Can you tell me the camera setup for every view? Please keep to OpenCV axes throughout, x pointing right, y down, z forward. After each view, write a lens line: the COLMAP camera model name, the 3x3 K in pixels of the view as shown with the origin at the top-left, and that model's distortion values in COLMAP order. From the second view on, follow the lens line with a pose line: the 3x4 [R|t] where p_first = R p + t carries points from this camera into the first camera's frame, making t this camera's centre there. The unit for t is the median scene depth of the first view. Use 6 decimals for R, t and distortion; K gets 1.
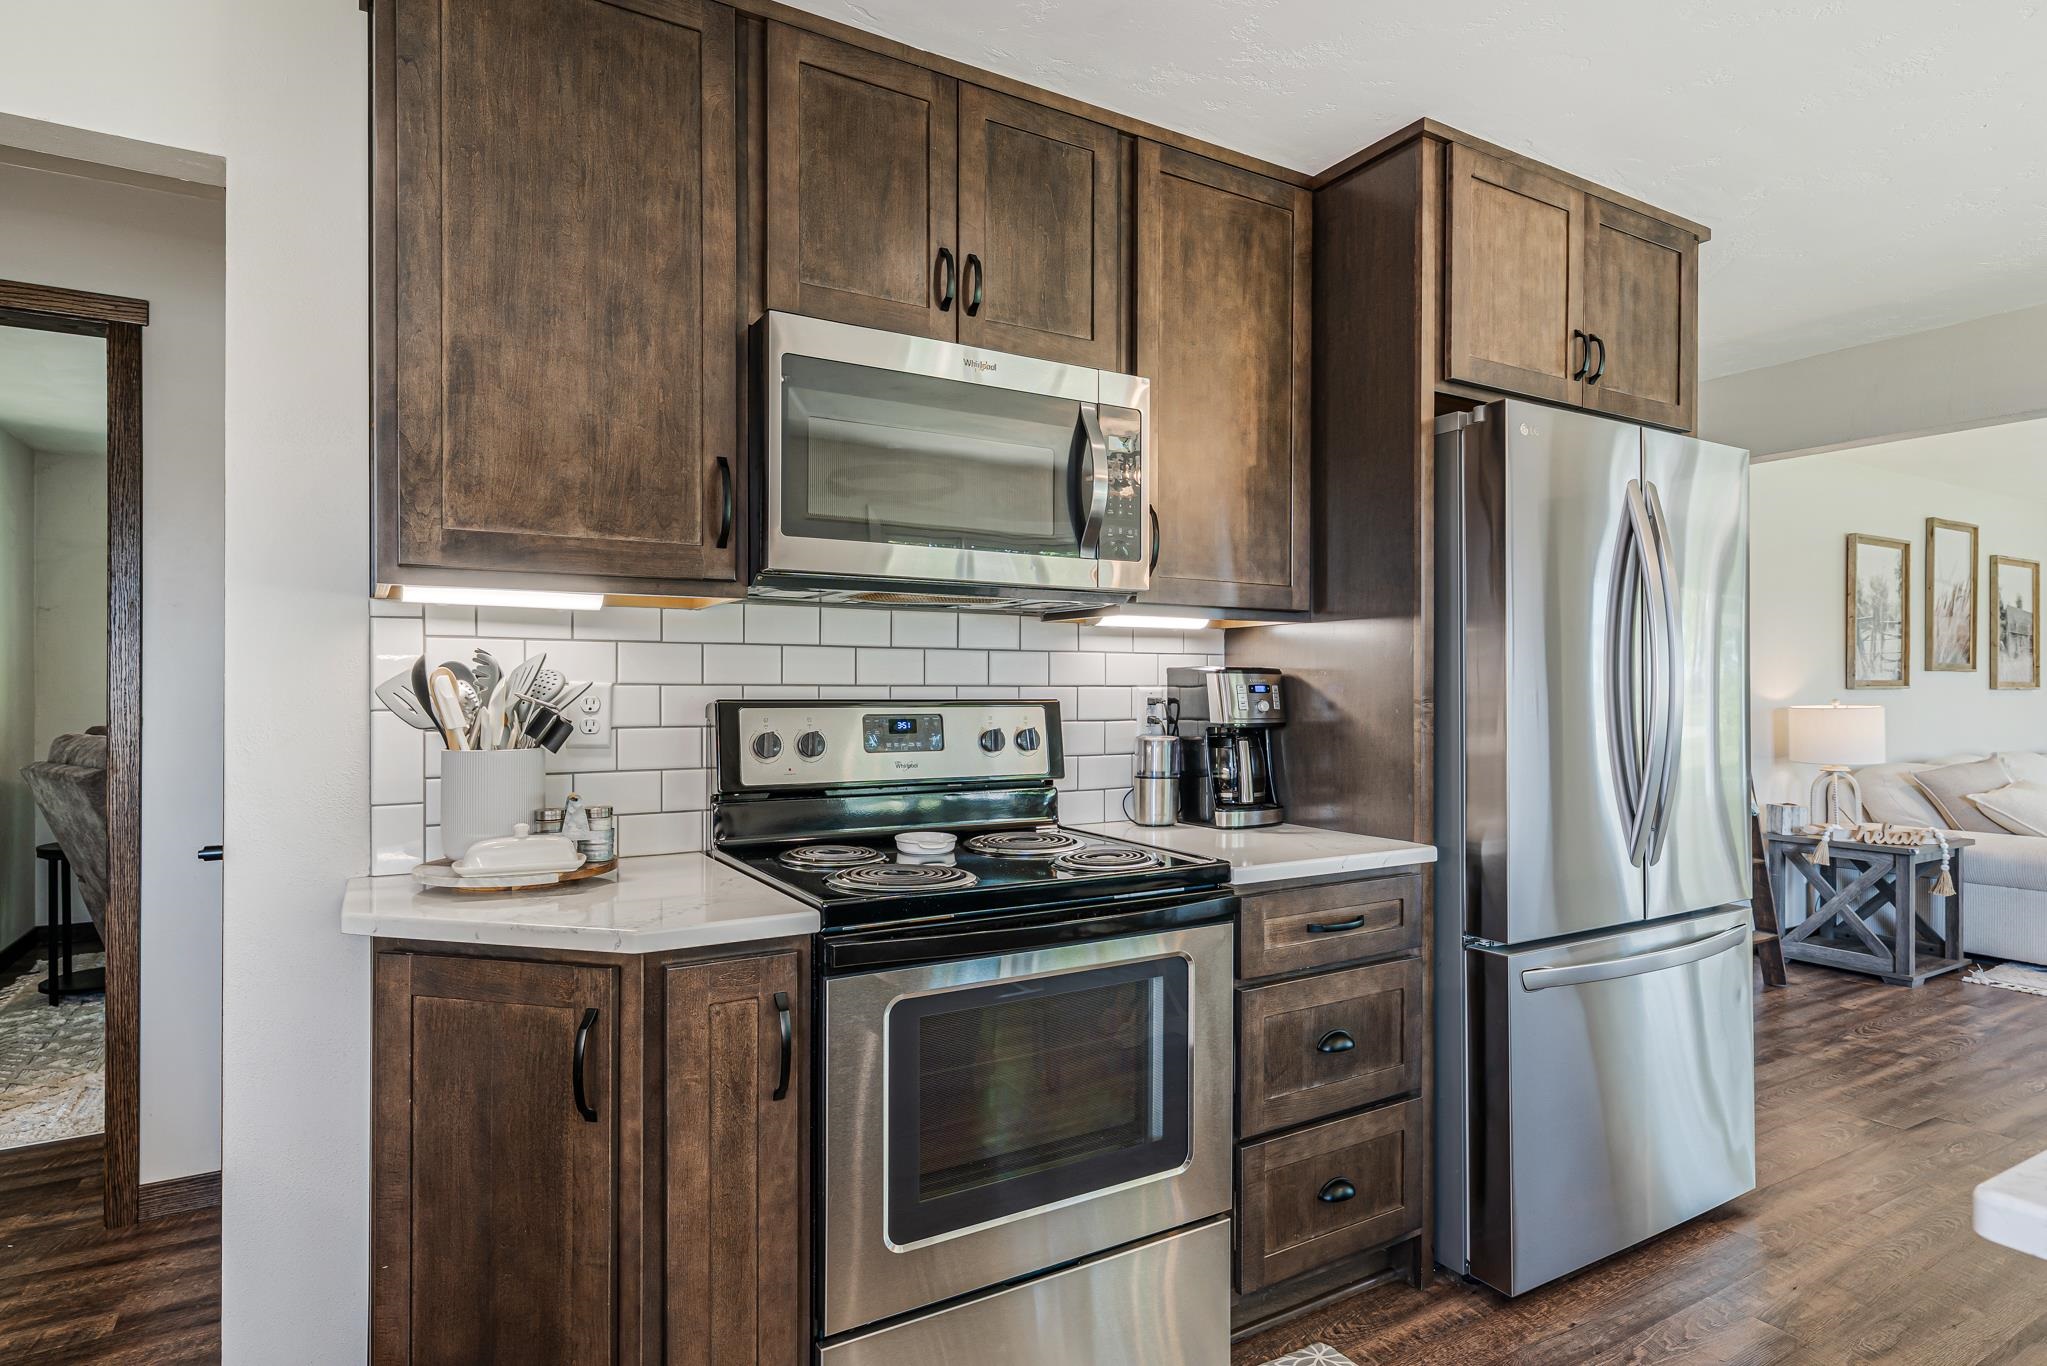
lens RADIAL K [[1110.6, 0, 1023.5], [0, 1110.6, 683.0], [0, 0, 1]] dist [0.003895, 0.001263]
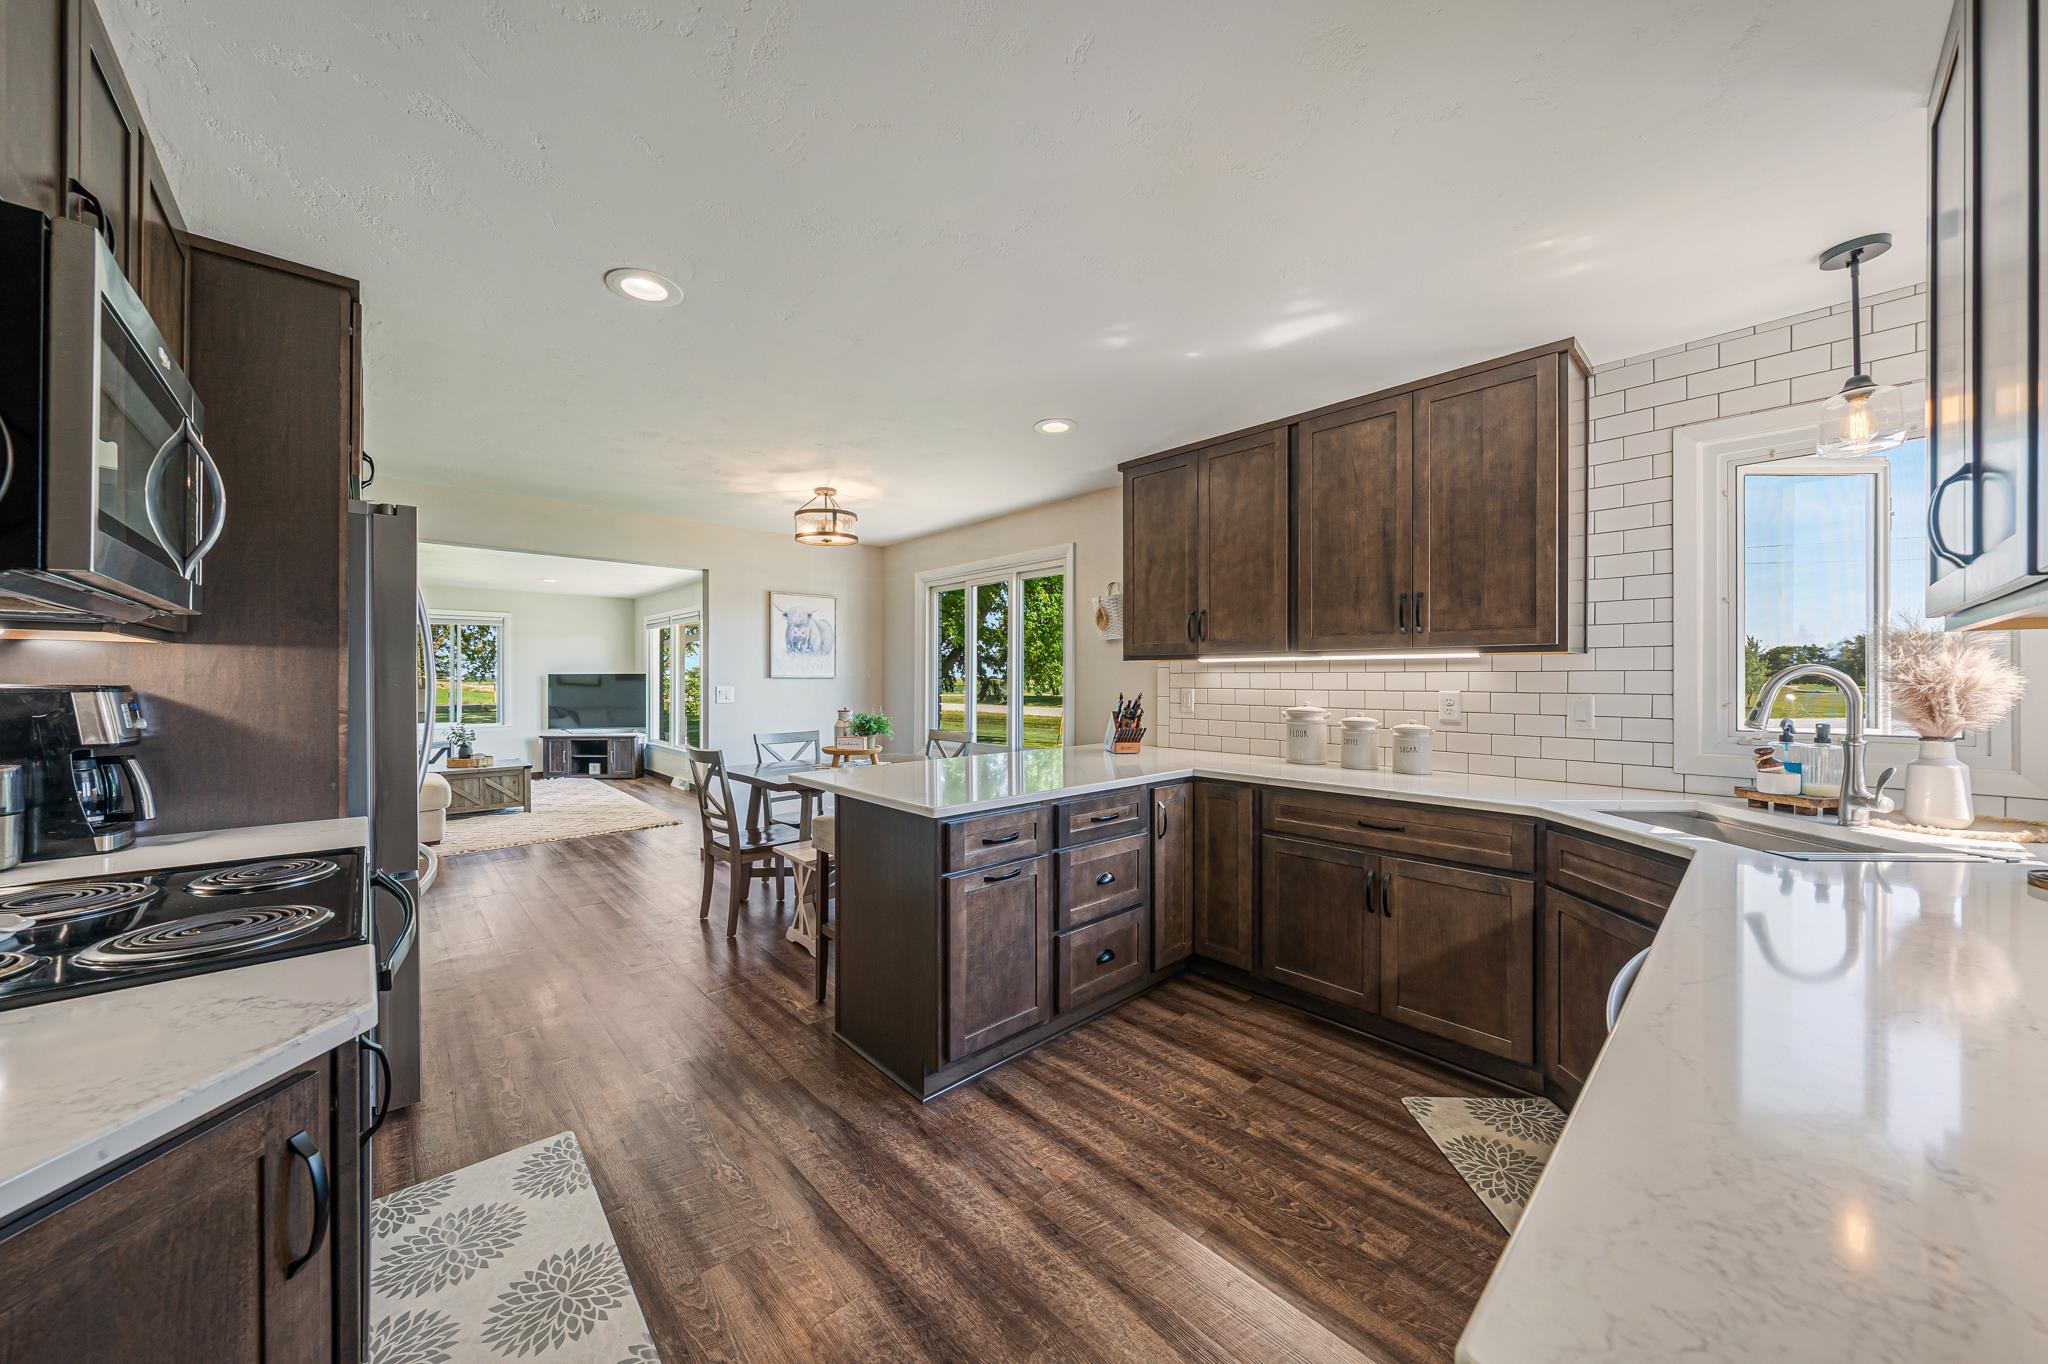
lens RADIAL K [[704.6, 0, 1024.0], [0, 704.6, 682.0], [0, 0, 1]] dist [-0.005015, -0.000119]
pose [[-0.206743, -0.005844, 0.978378, -0.680925], [-0.005733, 0.999972, 0.004761, -0.030114], [-0.978379, -0.004625, -0.206770, 0.404148]]
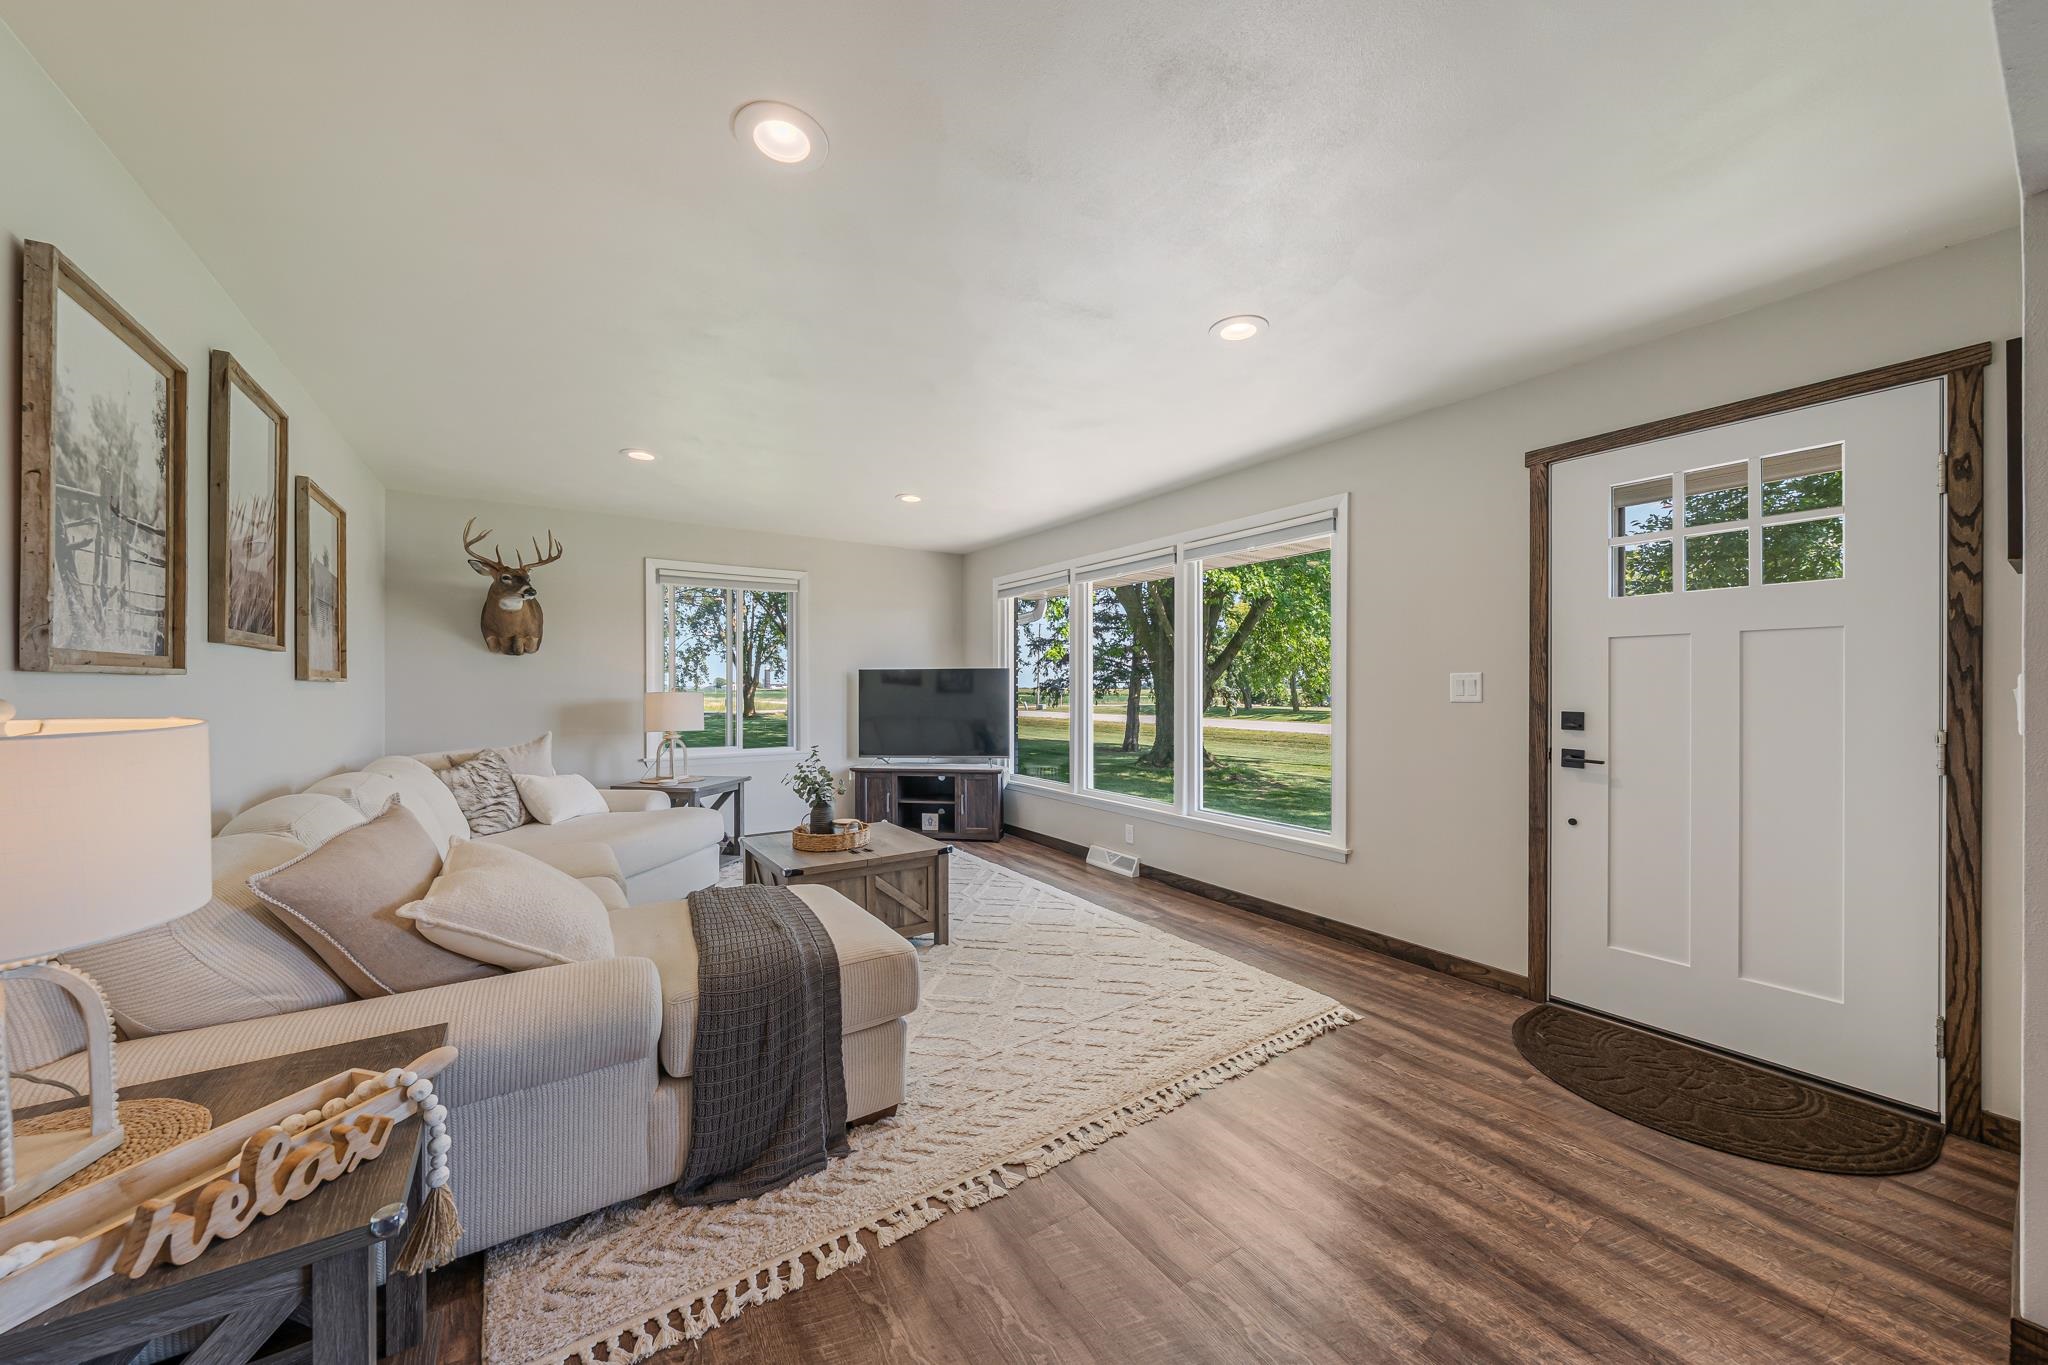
lens RADIAL K [[722.5, 0, 1023.2], [0, 722.5, 688.3], [0, 0, 1]] dist [-0.000722, -0.000177]
pose [[-0.041619, -0.000937, 0.999133, 1.336249], [-0.005040, 0.999987, 0.000727, 0.026219], [-0.999121, -0.005005, -0.041623, 1.856751]]
